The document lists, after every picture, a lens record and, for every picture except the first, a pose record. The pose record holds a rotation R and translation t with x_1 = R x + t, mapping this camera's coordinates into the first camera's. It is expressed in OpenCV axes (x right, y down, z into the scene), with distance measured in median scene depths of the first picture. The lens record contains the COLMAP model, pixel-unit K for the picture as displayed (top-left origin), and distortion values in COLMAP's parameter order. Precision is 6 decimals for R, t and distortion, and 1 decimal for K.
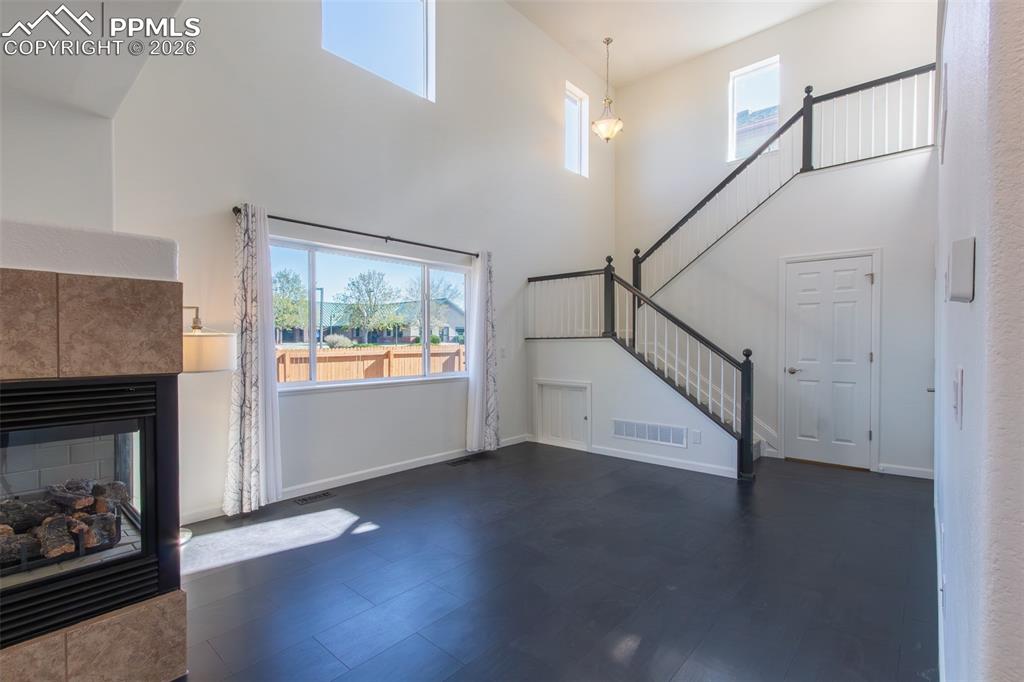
lens RADIAL K [[468.8, 0, 507.6], [0, 468.8, 347.6], [0, 0, 1]] dist [0.004611, 0.000263]
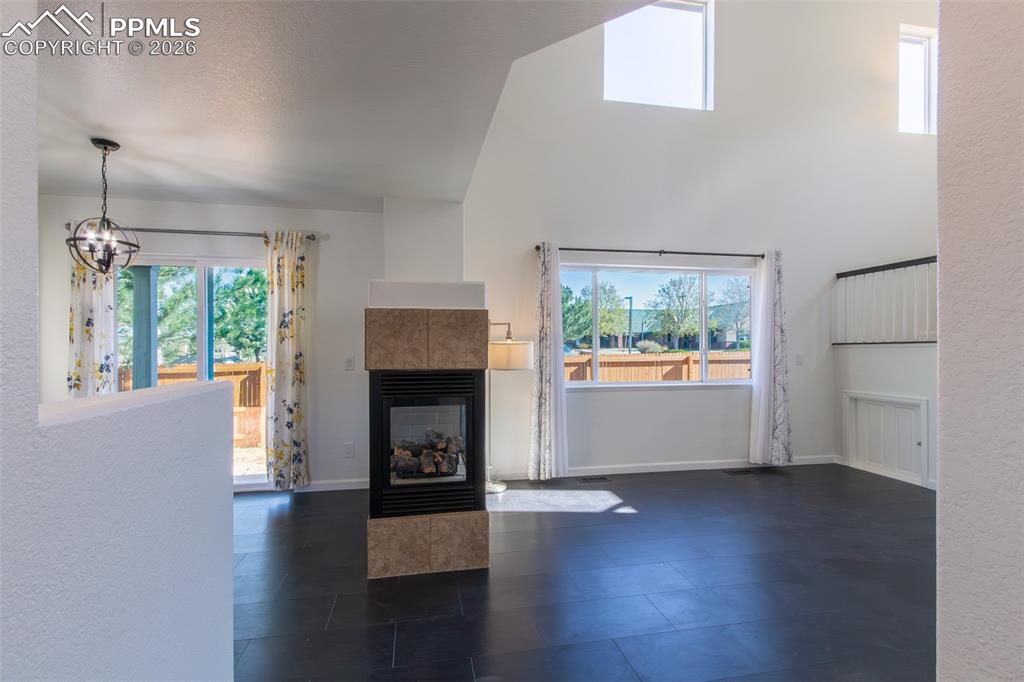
lens RADIAL K [[468.8, 0, 507.6], [0, 468.8, 347.6], [0, 0, 1]] dist [0.004611, 0.000263]
pose [[0.798693, -0.001318, -0.601737, 0.100346], [-0.006043, 0.999930, -0.010211, 0.000014], [0.601708, 0.011792, 0.798629, -0.064942]]
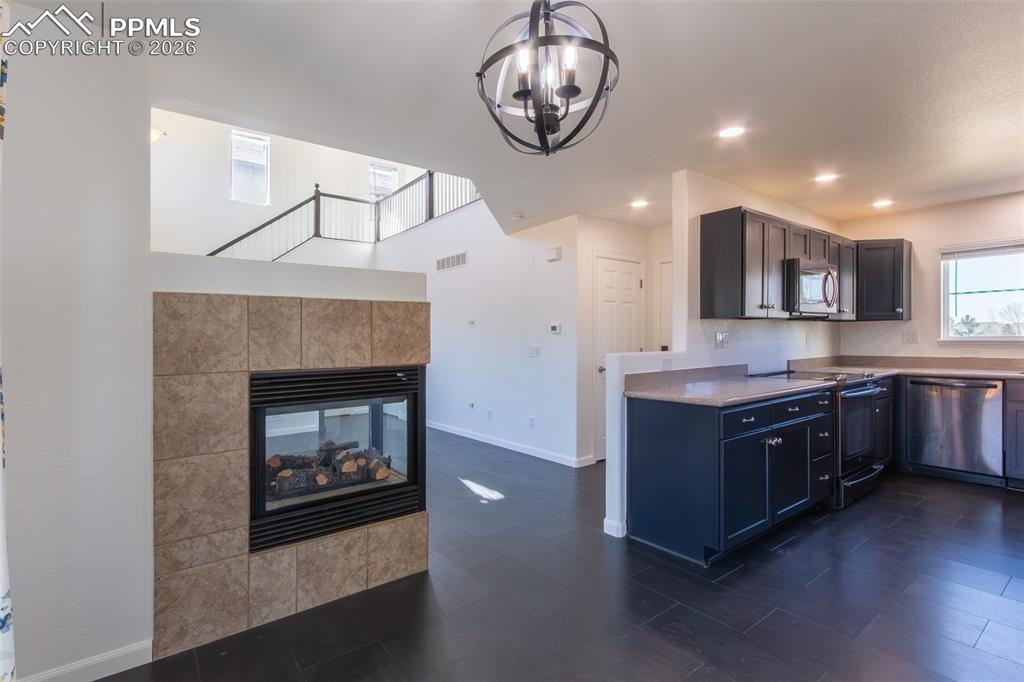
lens RADIAL K [[481.1, 0, 503.7], [0, 481.1, 345.7], [0, 0, 1]] dist [0.001541, -0.000168]
pose [[0.196148, -0.013930, 0.980475, -0.867548], [0.025987, 0.999622, 0.009004, -0.002003], [-0.980230, 0.023713, 0.196435, 0.068406]]
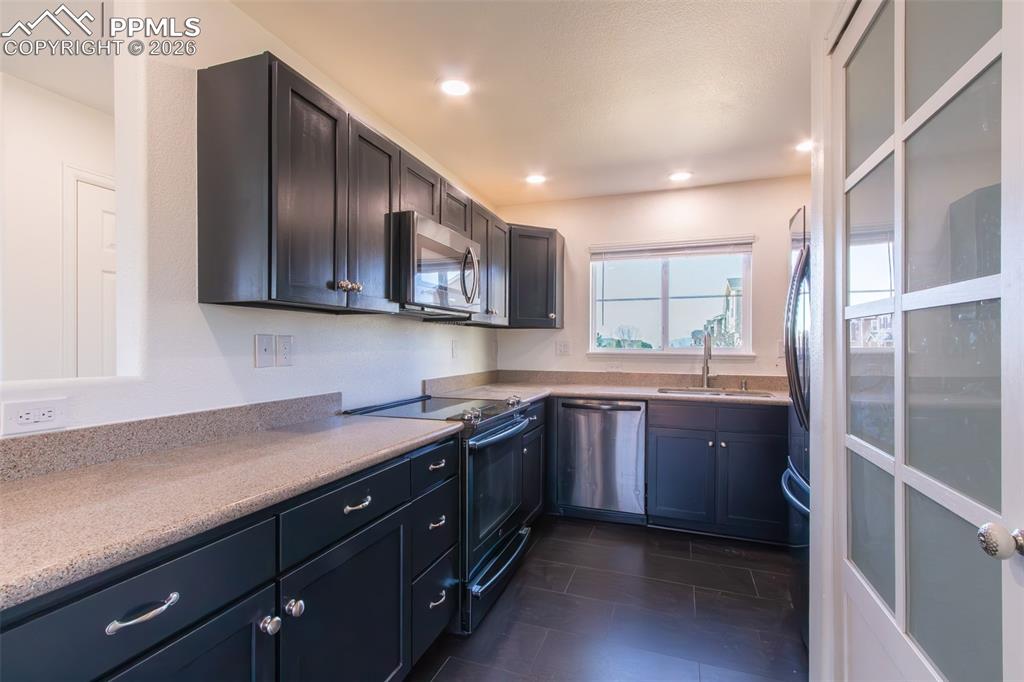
lens RADIAL K [[475.9, 0, 516.2], [0, 475.9, 345.3], [0, 0, 1]] dist [0.070843, 0.000043]
pose [[-0.386540, 0.000624, 0.922273, -0.475115], [0.009206, 0.999953, 0.003182, 0.001811], [-0.922227, 0.009721, -0.386527, -0.156707]]
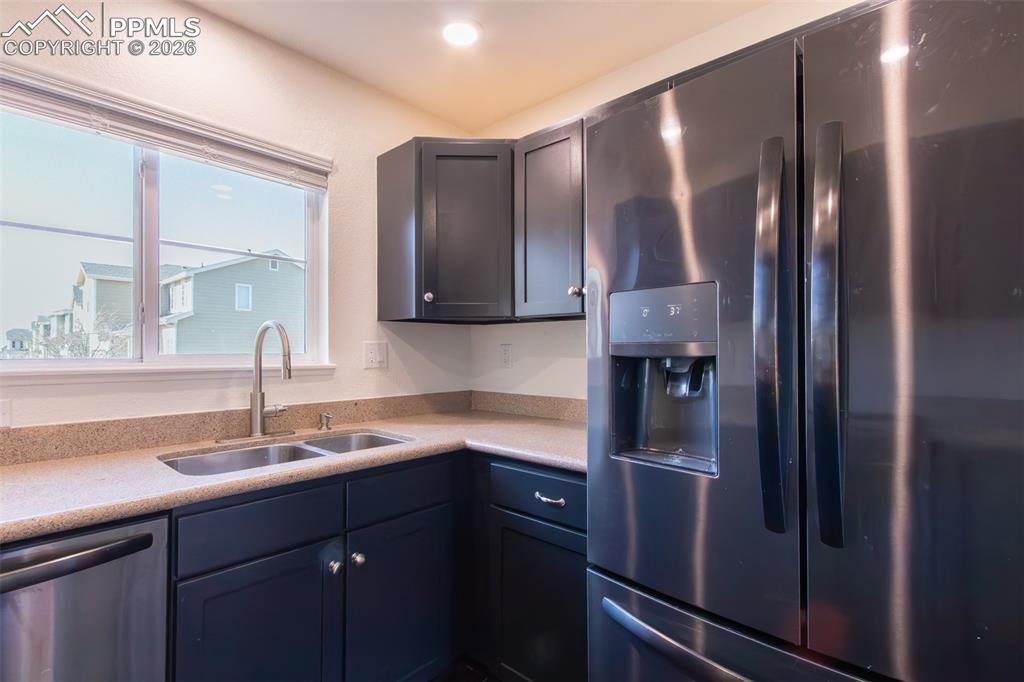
lens RADIAL K [[478.2, 0, 512.1], [0, 478.2, 349.1], [0, 0, 1]] dist [0.005354, -0.000295]
pose [[-0.999964, 0.001328, 0.008341, -0.097138], [0.001410, 0.999951, 0.009805, 0.003030], [-0.008328, 0.009816, -0.999917, -0.353140]]
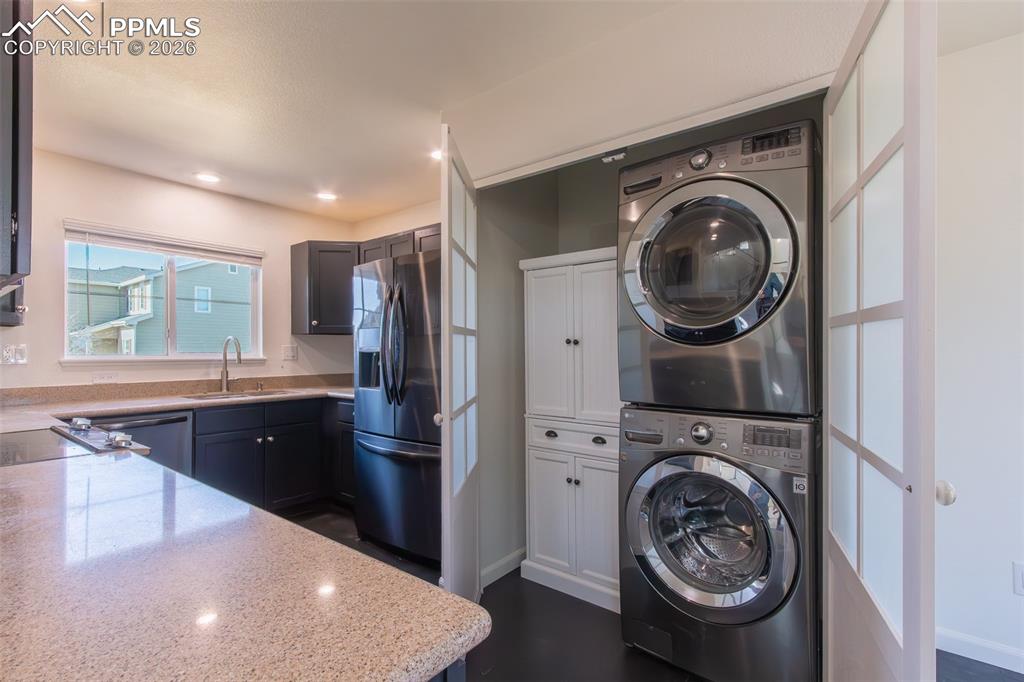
lens RADIAL K [[478.2, 0, 512.1], [0, 478.2, 349.1], [0, 0, 1]] dist [0.005354, -0.000295]
pose [[-0.998357, 0.003681, -0.057188, -0.309596], [0.003067, 0.999937, 0.010822, -0.001412], [0.057224, 0.010629, -0.998305, 0.063571]]
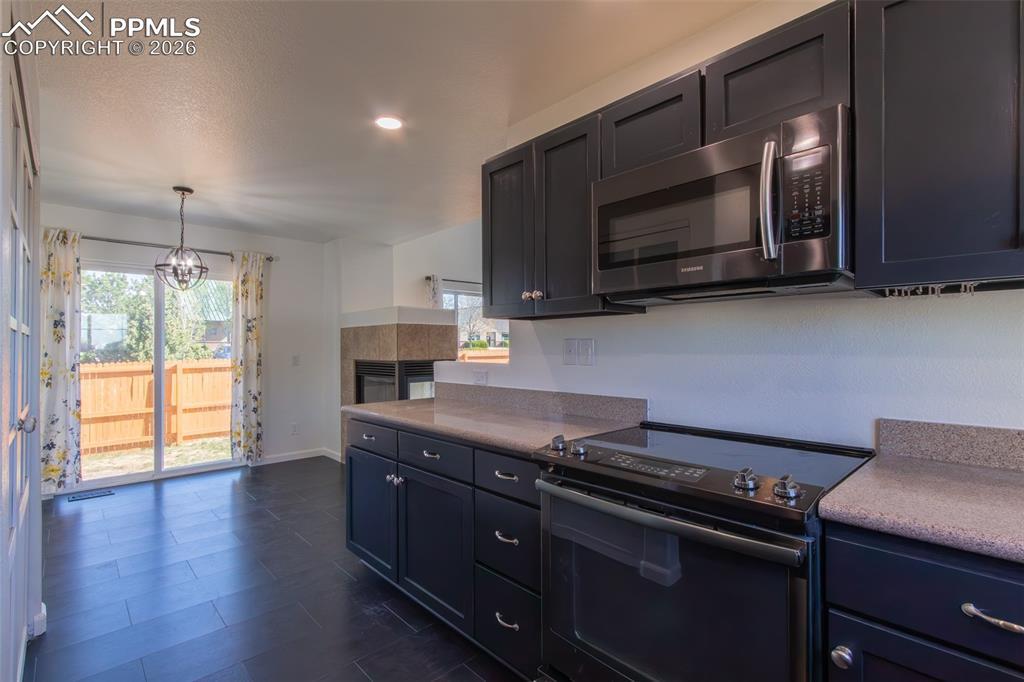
lens RADIAL K [[469.9, 0, 513.4], [0, 469.9, 345.9], [0, 0, 1]] dist [0.000531, -0.000381]
pose [[0.996823, -0.004272, -0.079532, -0.059055], [0.003225, 0.999906, -0.013292, 0.005634], [0.079582, 0.012993, 0.996744, -0.600537]]
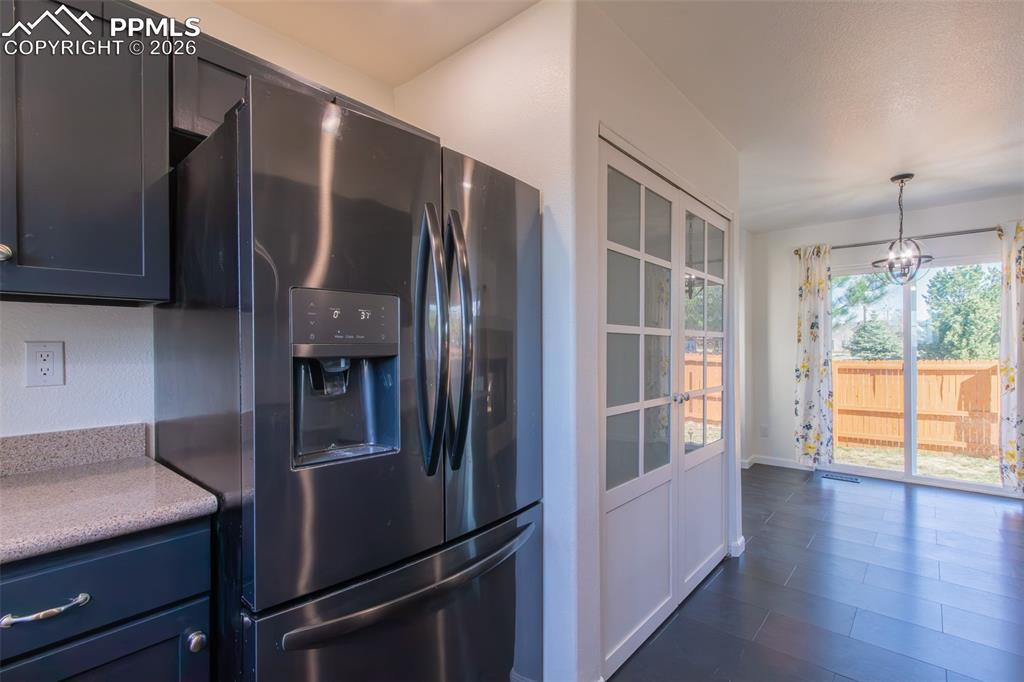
lens RADIAL K [[472.0, 0, 509.0], [0, 472.0, 350.4], [0, 0, 1]] dist [0.003829, -0.000367]
pose [[0.007282, 0.006253, -0.999954, 0.059465], [-0.006818, 0.999958, 0.006203, 0.003465], [0.999950, 0.006773, 0.007325, -0.490635]]
